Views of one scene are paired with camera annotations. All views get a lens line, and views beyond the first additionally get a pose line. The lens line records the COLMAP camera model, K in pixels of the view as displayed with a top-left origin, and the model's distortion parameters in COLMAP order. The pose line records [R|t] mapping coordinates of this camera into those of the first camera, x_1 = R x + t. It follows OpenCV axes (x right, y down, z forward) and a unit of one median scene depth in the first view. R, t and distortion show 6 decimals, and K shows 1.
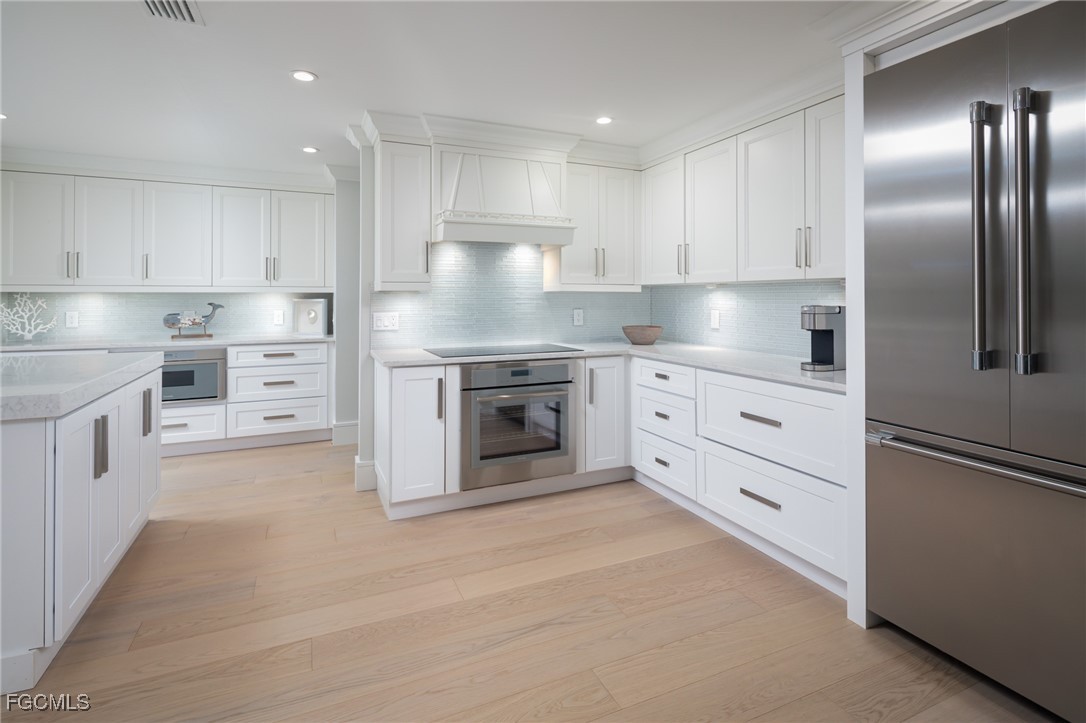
lens RADIAL K [[537.1, 0, 536.2], [0, 537.1, 294.5], [0, 0, 1]] dist [0.005508, -0.000525]
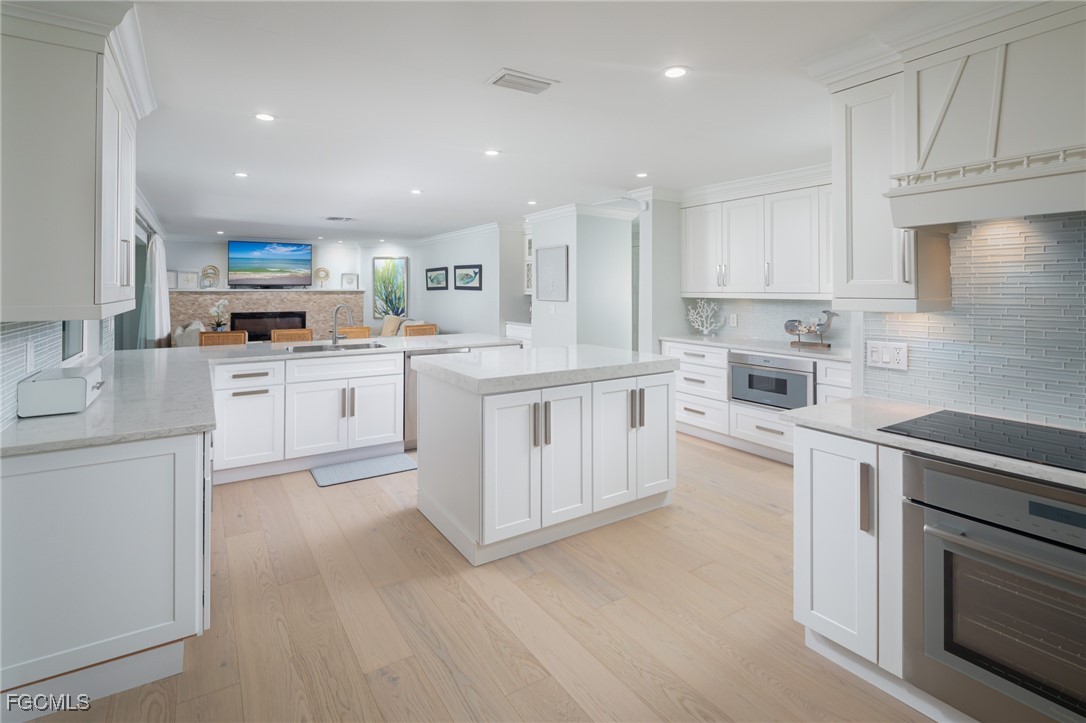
lens RADIAL K [[537.1, 0, 545.3], [0, 537.1, 283.4], [0, 0, 1]] dist [0.005508, -0.000525]
pose [[0.148447, -0.007664, -0.988891, 0.312214], [0.005810, 0.999959, -0.006878, -0.035499], [0.988903, -0.004725, 0.148486, 0.484518]]
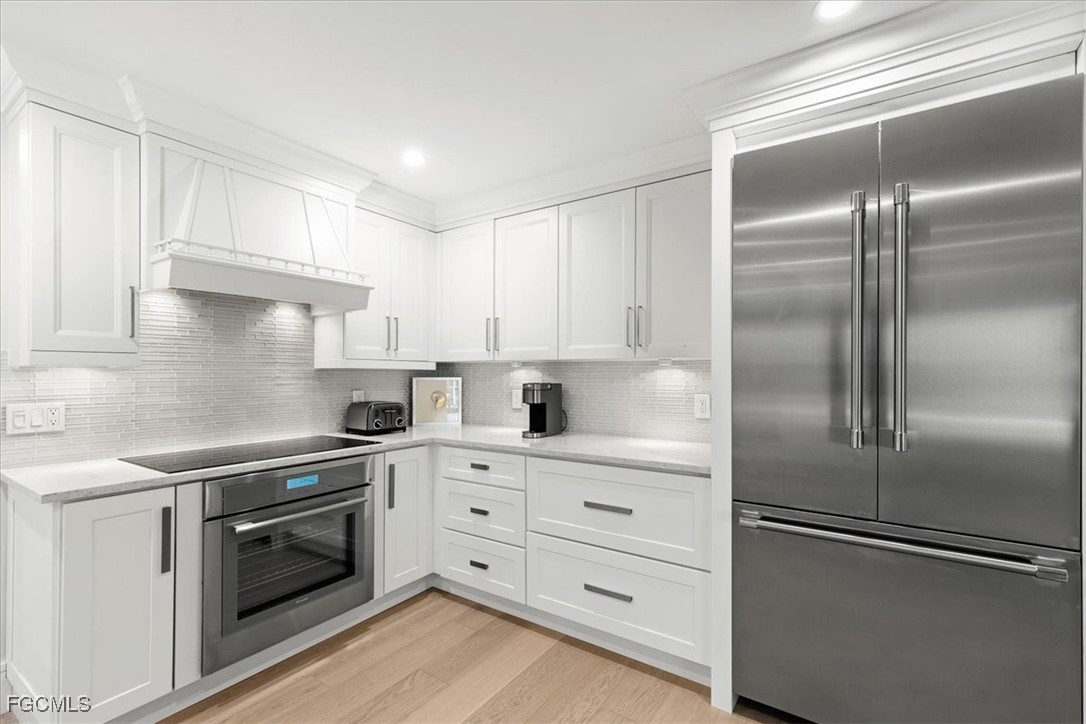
lens RADIAL K [[494.2, 0, 541.5], [0, 494.2, 372.5], [0, 0, 1]] dist [0.007040, -0.000119]
pose [[0.847055, 0.004006, 0.531490, -0.100513], [-0.004651, 0.999989, -0.000126, -0.001454], [-0.531484, -0.002365, 0.847065, 0.244430]]
